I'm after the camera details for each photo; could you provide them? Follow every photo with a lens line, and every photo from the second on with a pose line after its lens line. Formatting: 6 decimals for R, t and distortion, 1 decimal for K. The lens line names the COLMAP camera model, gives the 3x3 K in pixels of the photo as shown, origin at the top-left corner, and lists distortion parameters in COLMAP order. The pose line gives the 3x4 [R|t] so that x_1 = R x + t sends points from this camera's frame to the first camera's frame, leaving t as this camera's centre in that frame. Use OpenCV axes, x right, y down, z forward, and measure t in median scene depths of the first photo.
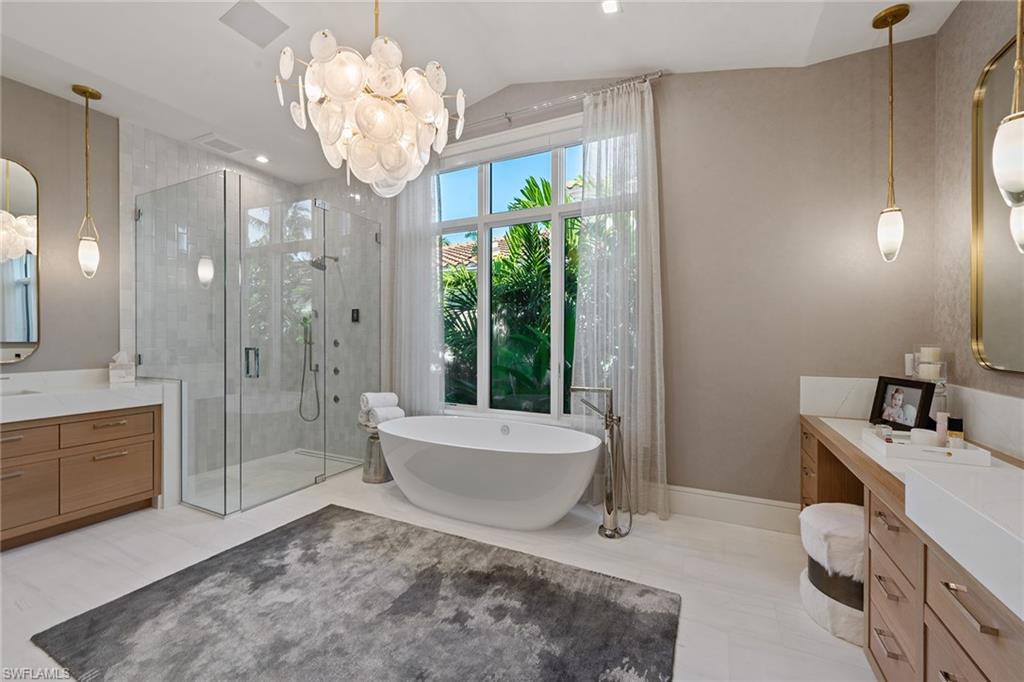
lens RADIAL K [[412.2, 0, 528.0], [0, 412.2, 336.0], [0, 0, 1]] dist [0.008213, -0.000938]
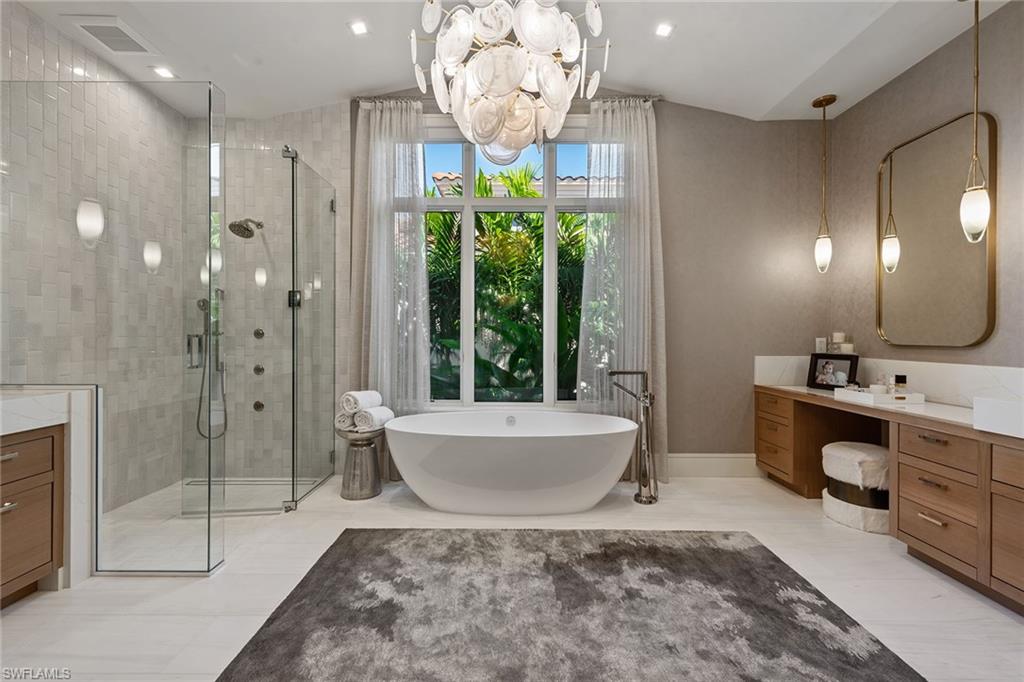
lens RADIAL K [[412.2, 0, 524.6], [0, 412.2, 336.9], [0, 0, 1]] dist [0.008213, -0.000938]
pose [[0.901940, -0.001683, 0.431859, -0.629171], [-0.000287, 0.999990, 0.004497, 0.033563], [-0.431862, -0.004180, 0.901930, 0.148033]]
